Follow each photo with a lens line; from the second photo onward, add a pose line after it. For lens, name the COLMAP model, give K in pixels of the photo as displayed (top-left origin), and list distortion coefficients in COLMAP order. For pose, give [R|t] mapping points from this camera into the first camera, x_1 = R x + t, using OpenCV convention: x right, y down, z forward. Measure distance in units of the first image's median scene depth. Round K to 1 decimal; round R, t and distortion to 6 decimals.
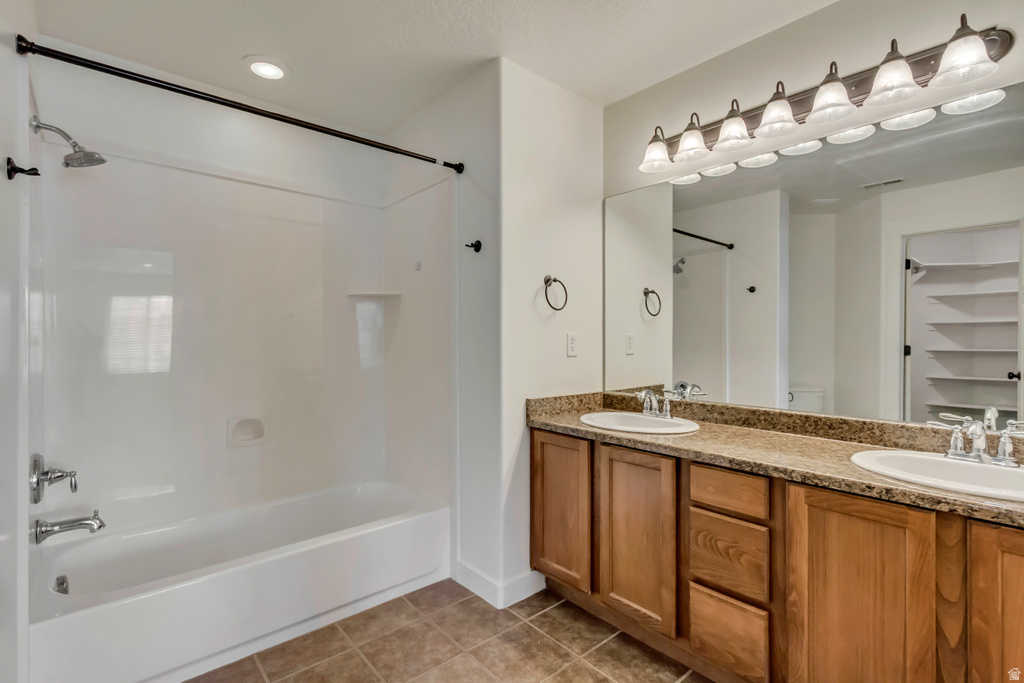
lens RADIAL K [[479.5, 0, 509.2], [0, 479.5, 341.6], [0, 0, 1]] dist [0.003084, -0.002758]
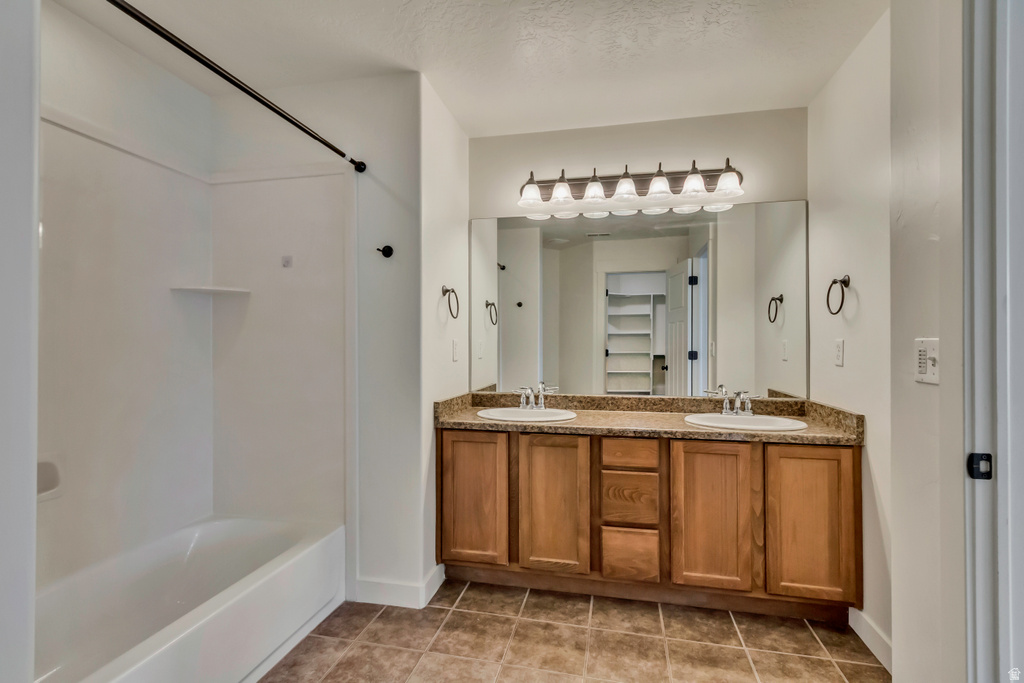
lens RADIAL K [[479.5, 0, 509.2], [0, 479.5, 342.9], [0, 0, 1]] dist [0.003084, -0.002758]
pose [[0.797312, 0.002247, 0.603563, -0.566016], [0.002459, 0.999973, -0.006972, -0.003245], [-0.603563, 0.007043, 0.797284, 0.074320]]
